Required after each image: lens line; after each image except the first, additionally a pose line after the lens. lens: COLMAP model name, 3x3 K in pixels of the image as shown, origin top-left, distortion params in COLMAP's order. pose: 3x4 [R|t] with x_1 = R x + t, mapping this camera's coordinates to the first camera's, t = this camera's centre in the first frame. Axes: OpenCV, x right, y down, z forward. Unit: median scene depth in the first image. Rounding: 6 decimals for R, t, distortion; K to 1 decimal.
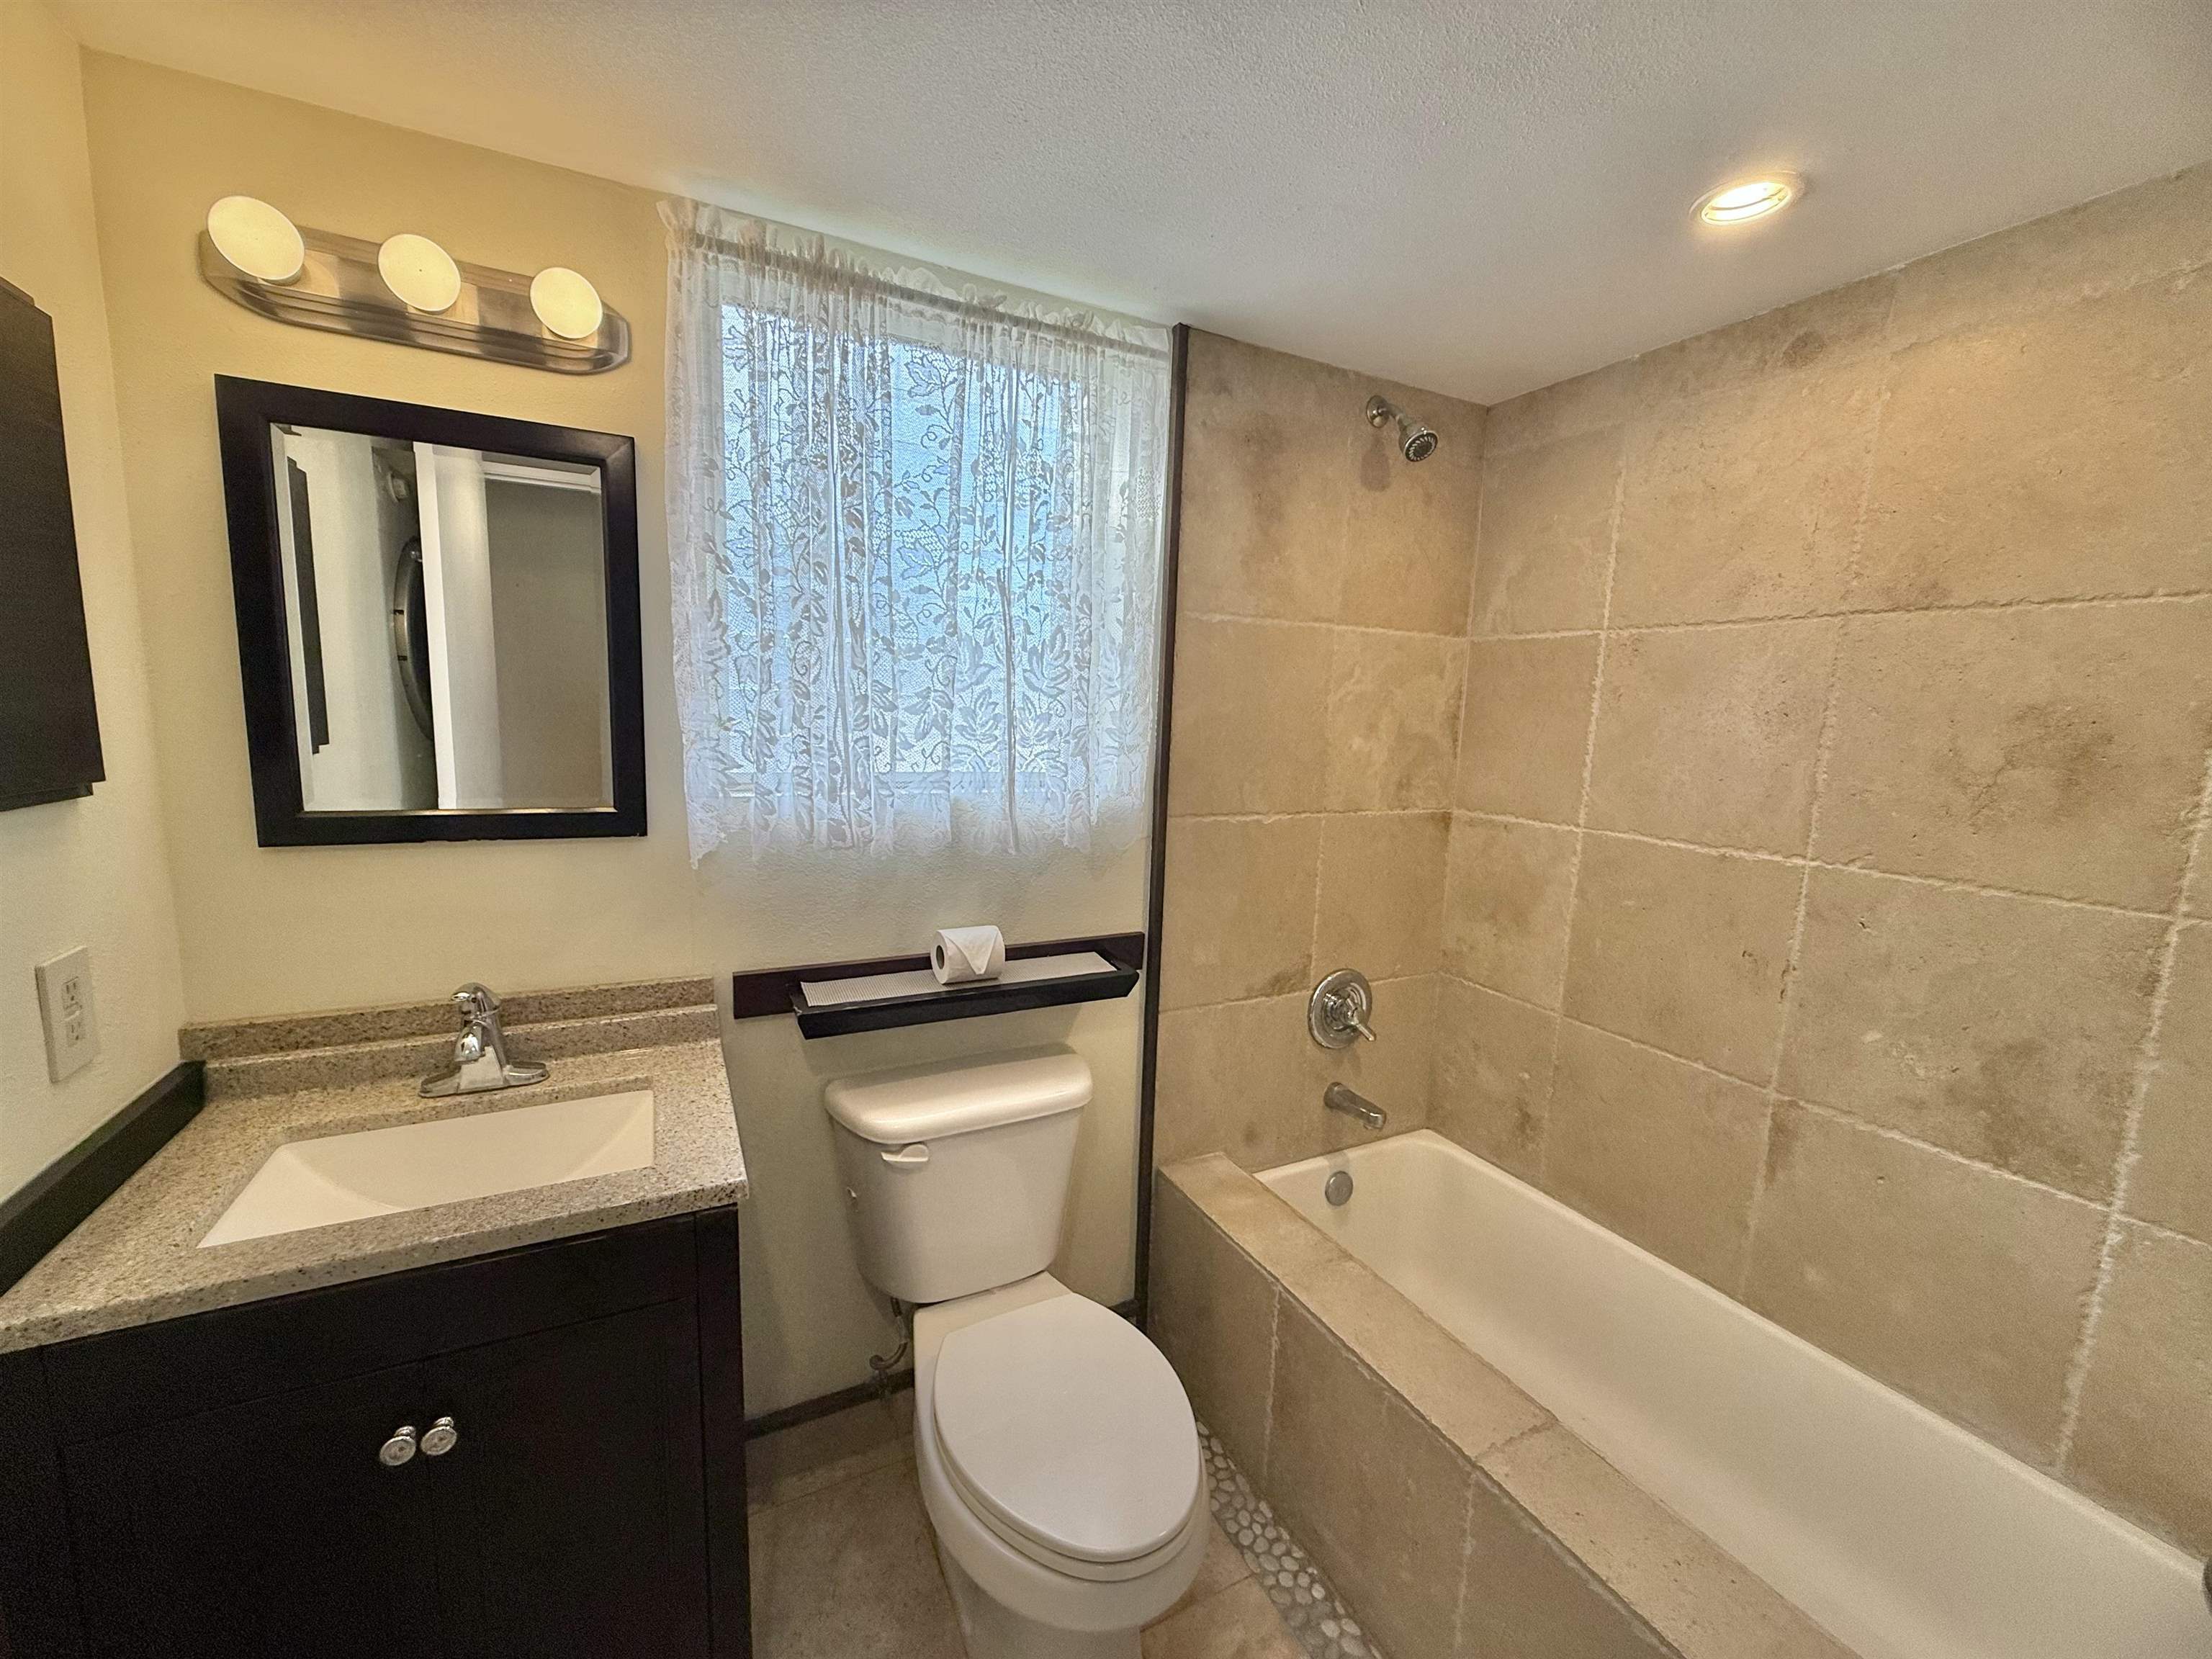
lens RADIAL K [[885.8, 0, 1098.8], [0, 885.8, 829.3], [0, 0, 1]] dist [0.001494, 0.000050]
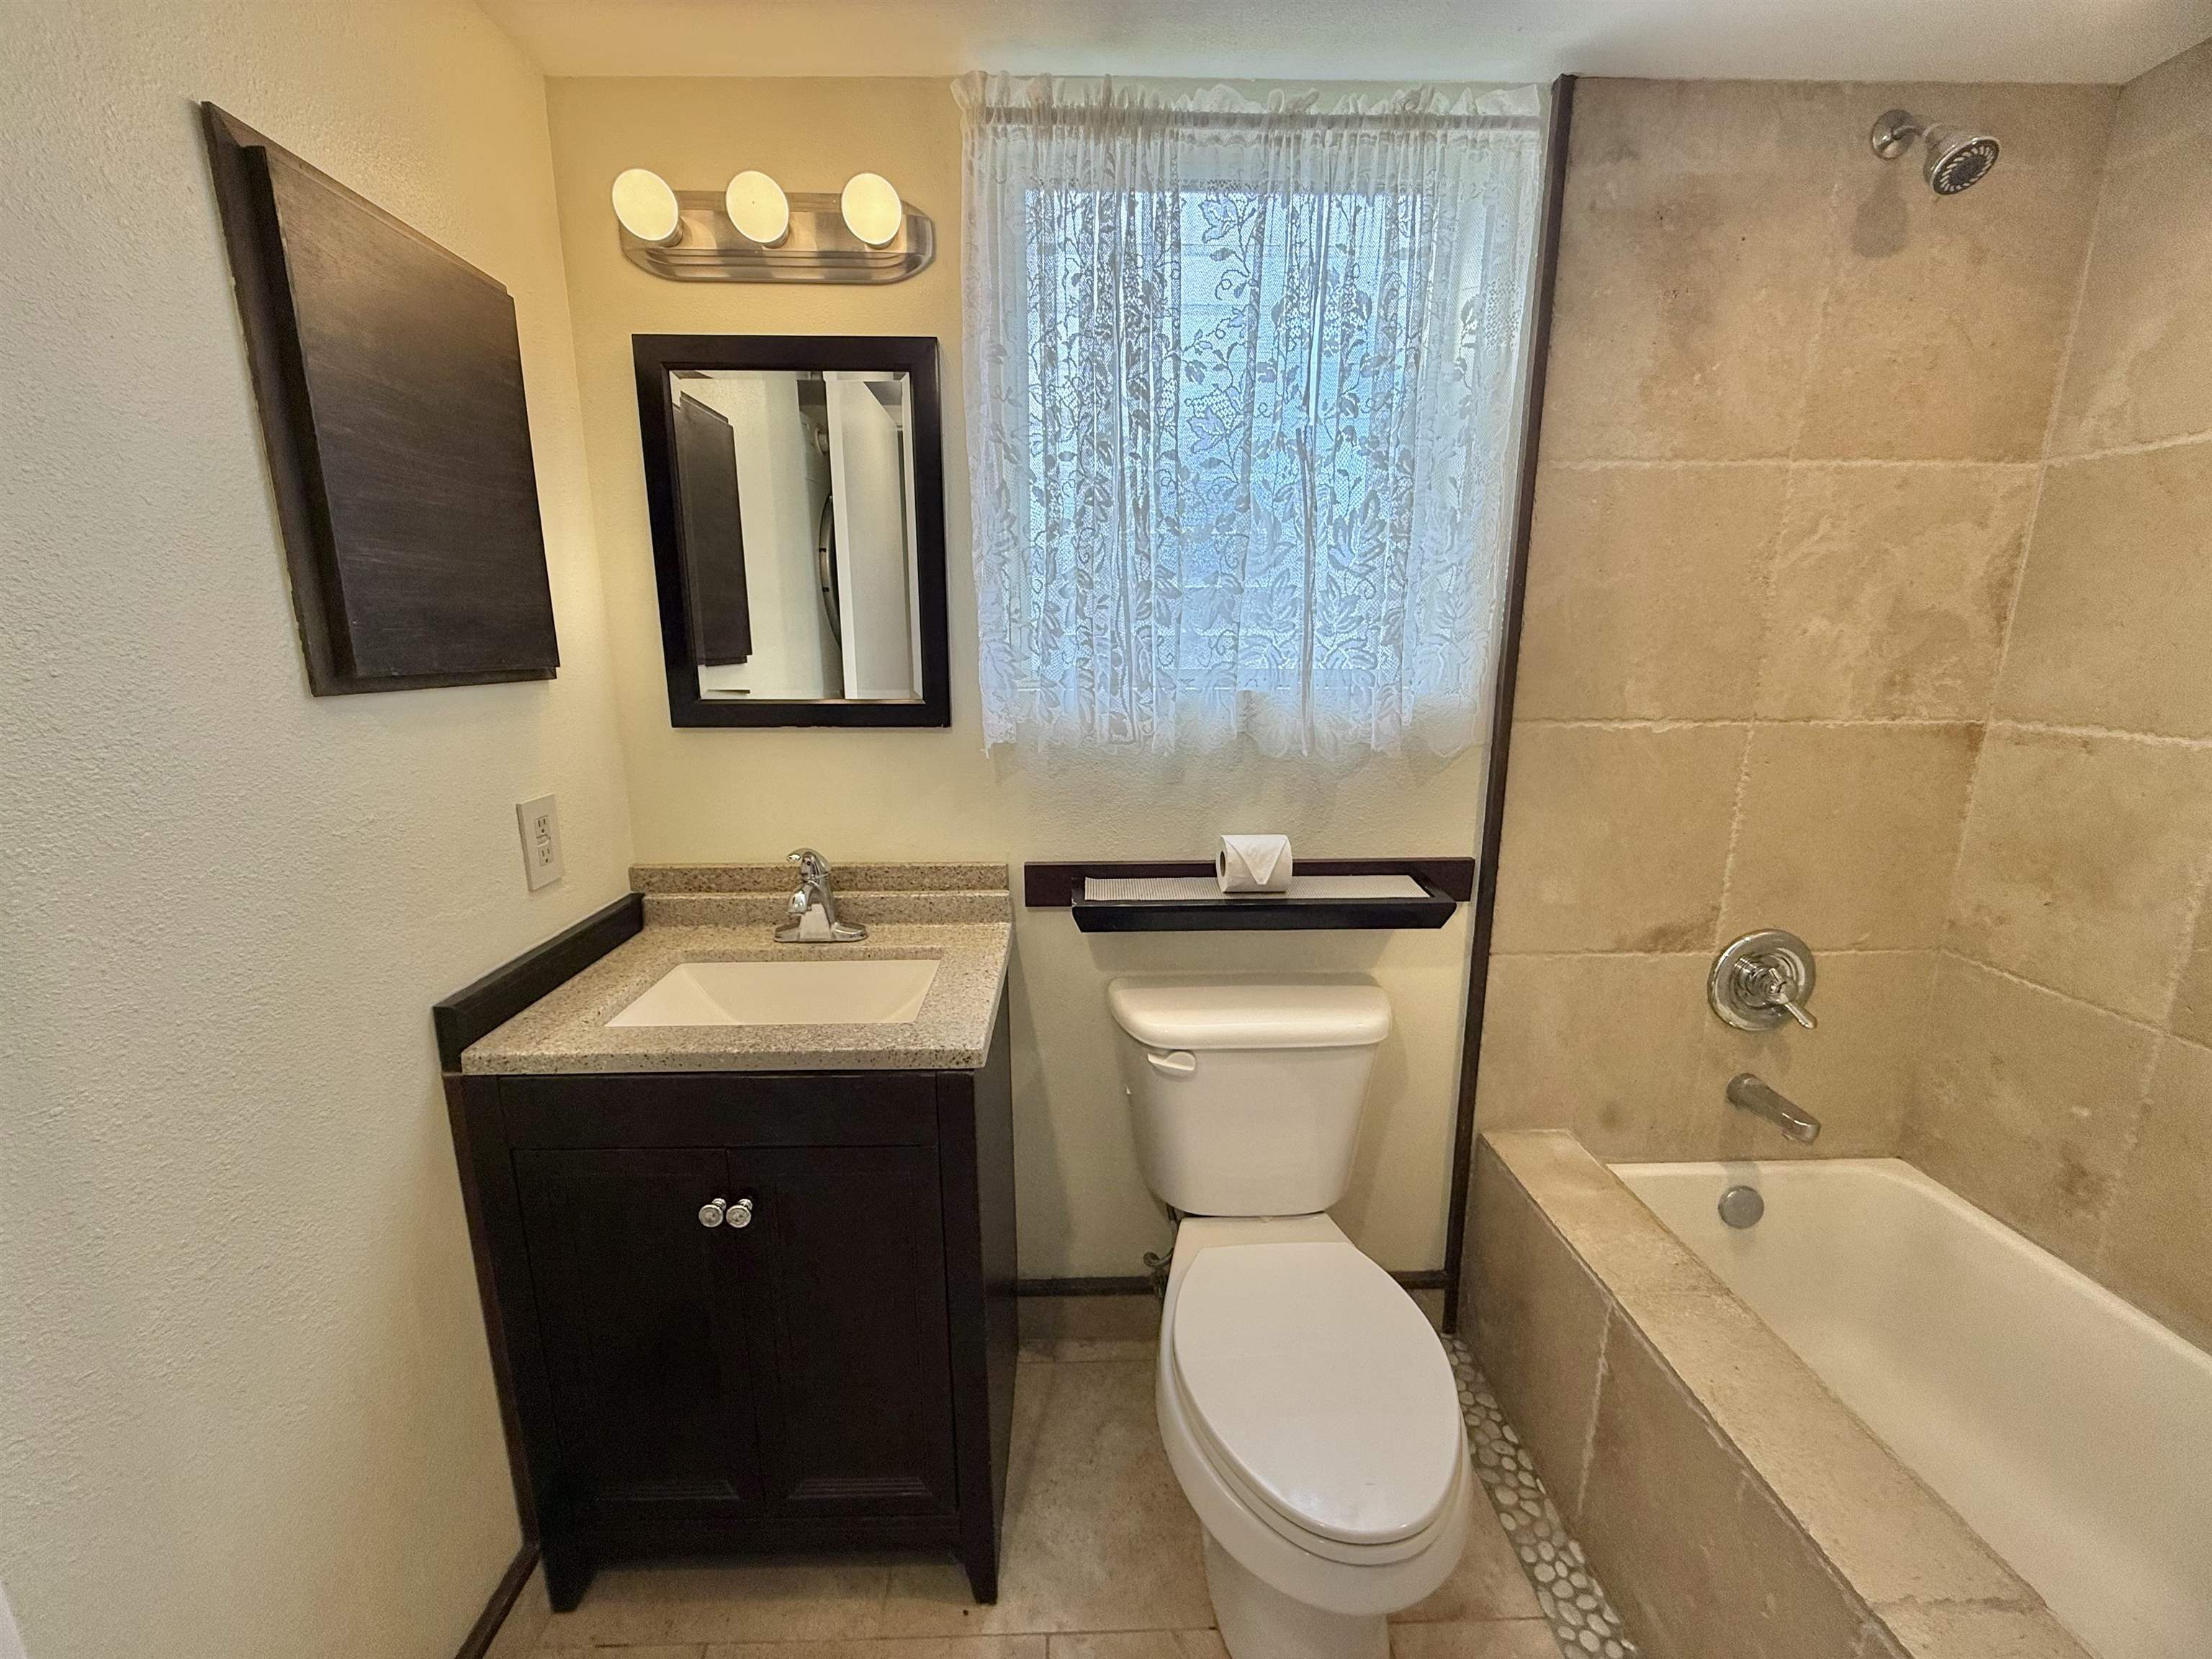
lens RADIAL K [[885.8, 0, 1098.8], [0, 885.8, 829.3], [0, 0, 1]] dist [0.001494, 0.000050]
pose [[0.902627, 0.057507, -0.426566, 0.104703], [-0.026898, 0.996634, 0.077442, 0.039561], [0.429583, -0.058428, 0.901135, 0.100099]]
